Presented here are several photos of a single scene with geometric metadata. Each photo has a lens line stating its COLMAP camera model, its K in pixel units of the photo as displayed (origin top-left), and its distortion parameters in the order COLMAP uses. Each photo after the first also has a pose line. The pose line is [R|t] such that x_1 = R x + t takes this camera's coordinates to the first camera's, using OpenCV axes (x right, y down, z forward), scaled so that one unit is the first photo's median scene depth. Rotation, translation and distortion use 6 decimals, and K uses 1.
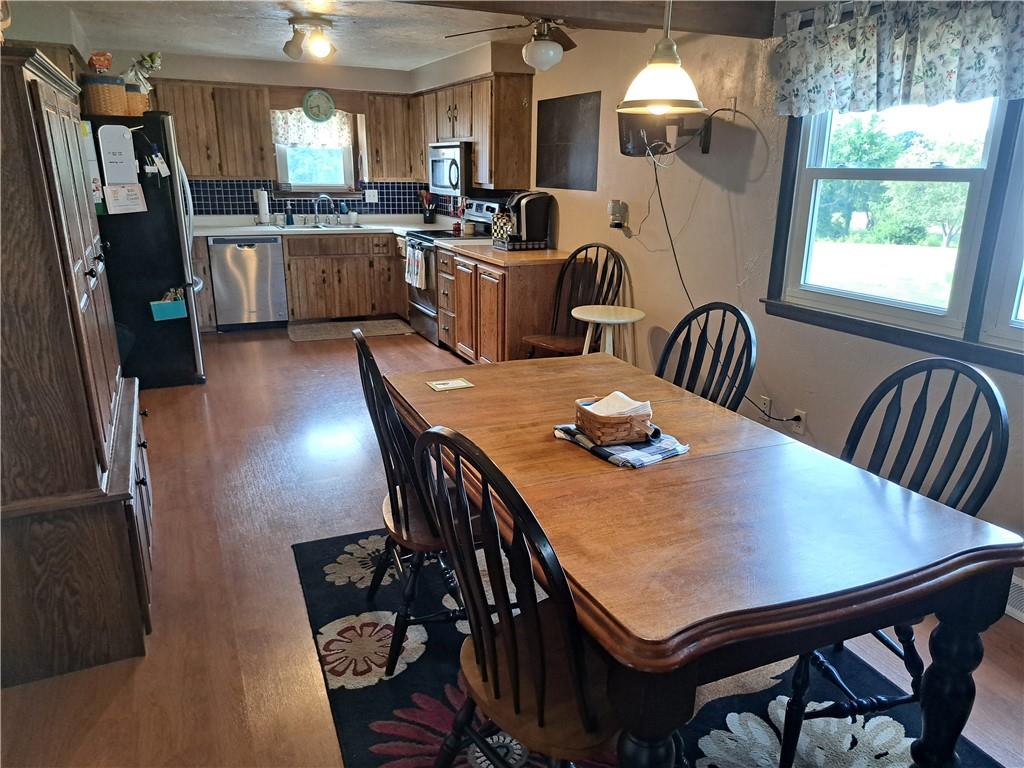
lens RADIAL K [[741.8, 0, 514.6], [0, 741.8, 389.6], [0, 0, 1]] dist [0.072052, -0.073479]
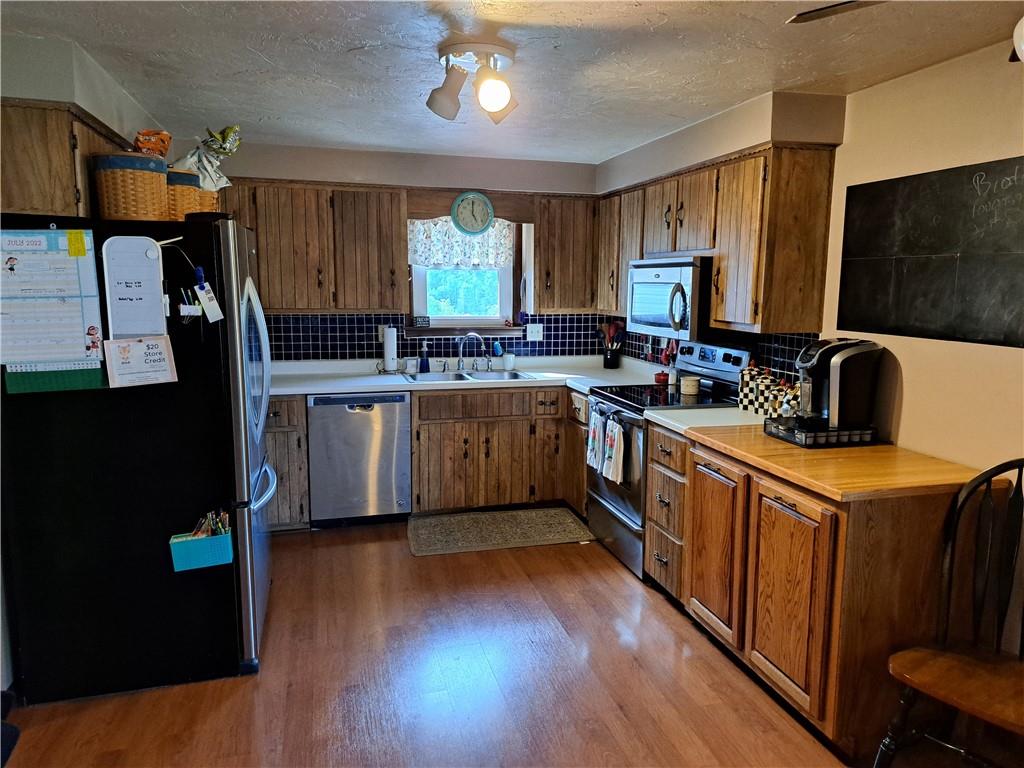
lens RADIAL K [[741.8, 0, 514.6], [0, 741.8, 389.6], [0, 0, 1]] dist [0.072052, -0.073479]
pose [[0.985242, 0.019762, -0.170025, -0.100085], [-0.044790, 0.988468, -0.144656, -0.113155], [0.165206, 0.150136, 0.974765, 0.346767]]
